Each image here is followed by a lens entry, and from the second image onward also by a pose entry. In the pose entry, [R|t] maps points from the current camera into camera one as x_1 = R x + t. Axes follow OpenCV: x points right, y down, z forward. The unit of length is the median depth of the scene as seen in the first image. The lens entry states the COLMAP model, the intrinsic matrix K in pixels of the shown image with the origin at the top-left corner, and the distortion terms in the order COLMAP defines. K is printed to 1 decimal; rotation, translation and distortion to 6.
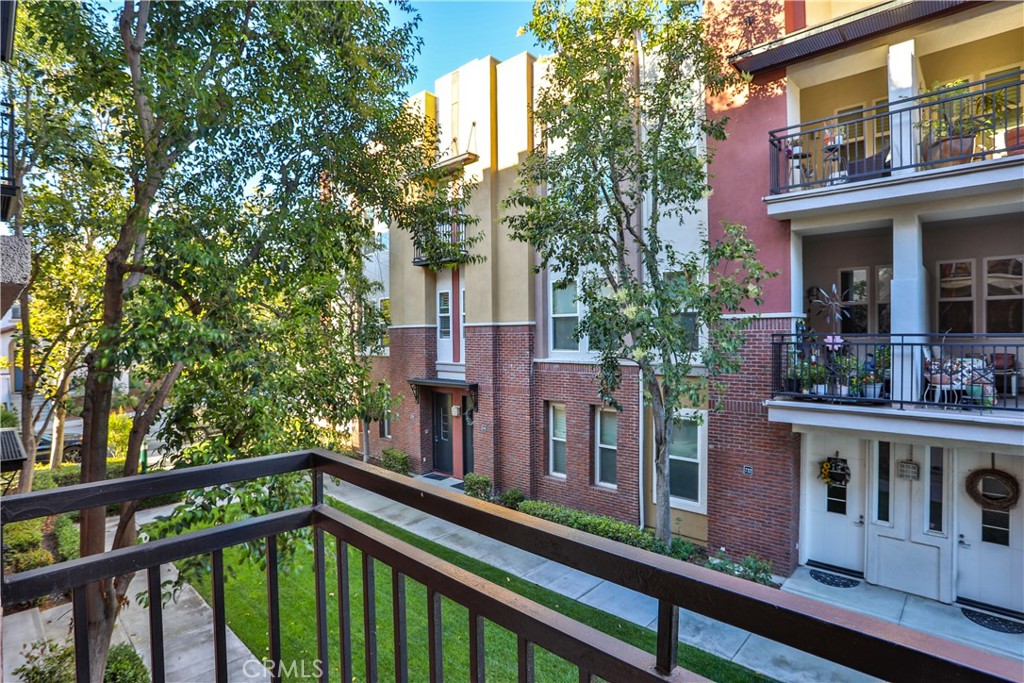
lens RADIAL K [[526.1, 0, 509.4], [0, 526.1, 342.4], [0, 0, 1]] dist [-0.062479, 0.020634]
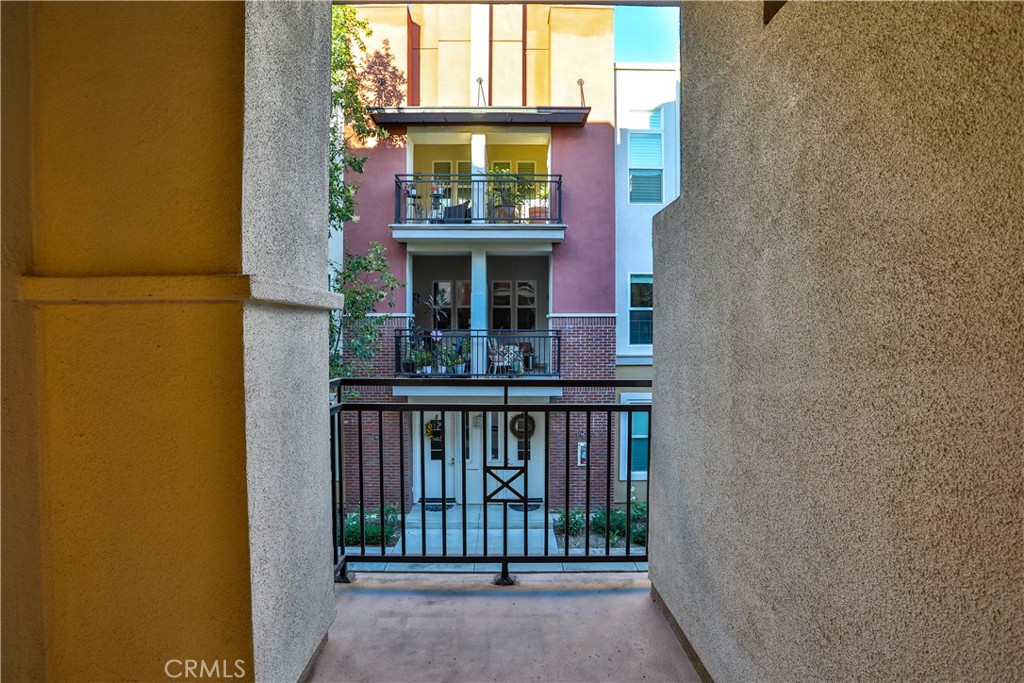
lens RADIAL K [[526.1, 0, 514.6], [0, 526.1, 339.9], [0, 0, 1]] dist [-0.062479, 0.020634]
pose [[0.728091, -0.005062, 0.685461, -0.184070], [0.001782, 0.999983, 0.005492, 0.004376], [-0.685478, -0.002777, 0.728088, -0.176349]]
